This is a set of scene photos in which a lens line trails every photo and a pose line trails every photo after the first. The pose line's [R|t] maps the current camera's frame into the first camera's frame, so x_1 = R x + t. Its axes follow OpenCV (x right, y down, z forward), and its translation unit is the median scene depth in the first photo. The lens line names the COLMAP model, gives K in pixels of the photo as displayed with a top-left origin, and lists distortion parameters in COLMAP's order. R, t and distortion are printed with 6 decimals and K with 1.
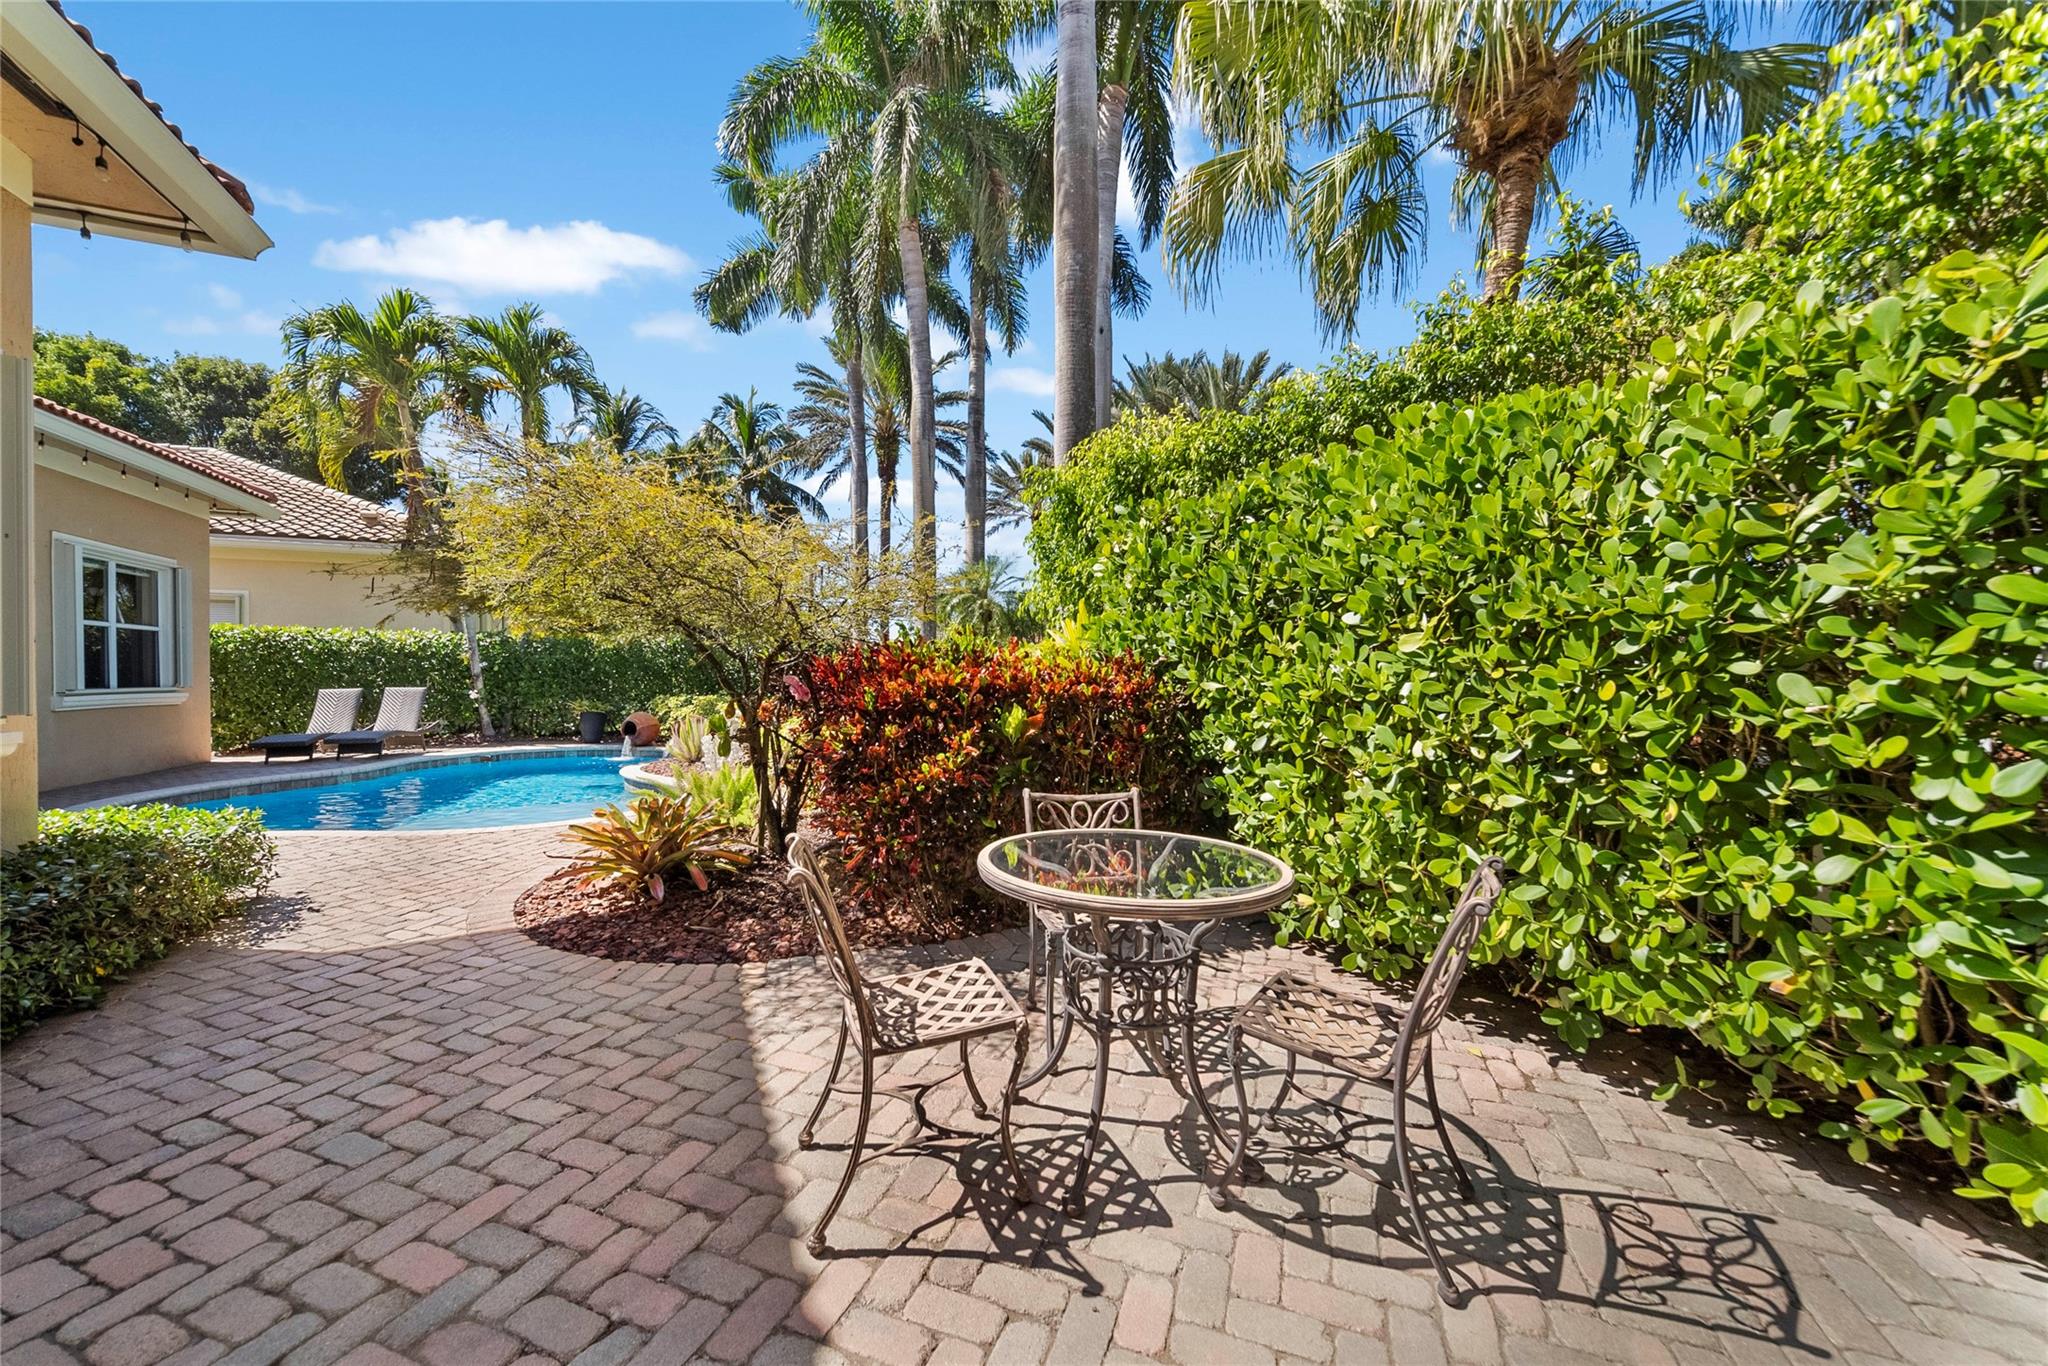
lens RADIAL K [[845.1, 0, 1066.5], [0, 845.1, 676.0], [0, 0, 1]] dist [-0.000202, 0.009632]
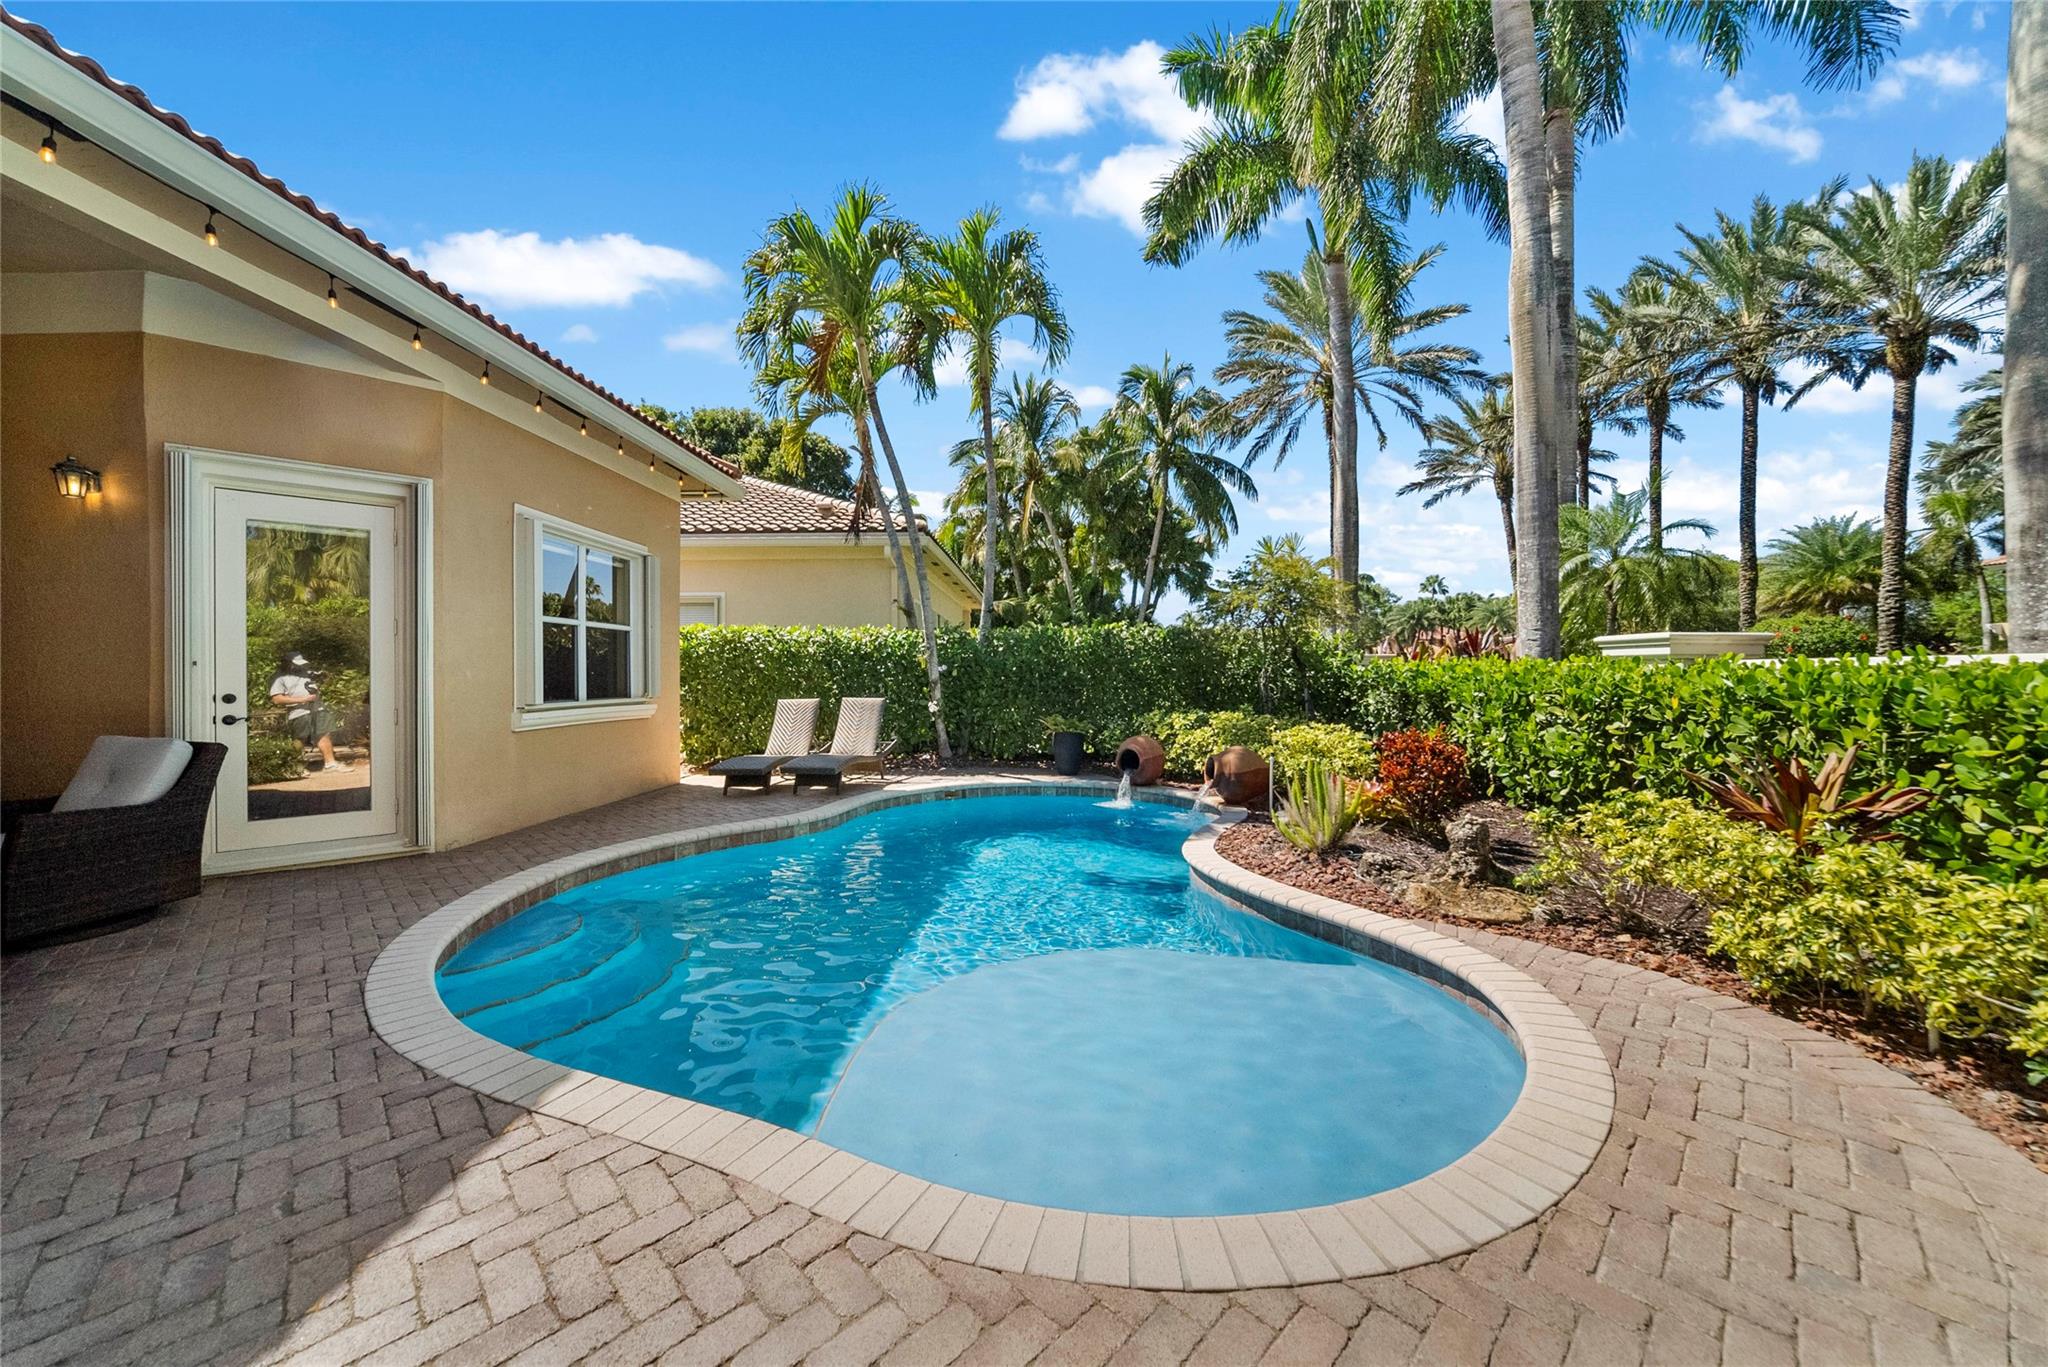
lens RADIAL K [[845.1, 0, 1066.5], [0, 845.1, 676.5], [0, 0, 1]] dist [-0.000202, 0.009632]
pose [[0.920136, -0.001225, -0.391597, -0.279799], [0.001131, 0.999999, -0.000473, -0.005629], [0.391597, -0.000008, 0.920137, 0.330116]]
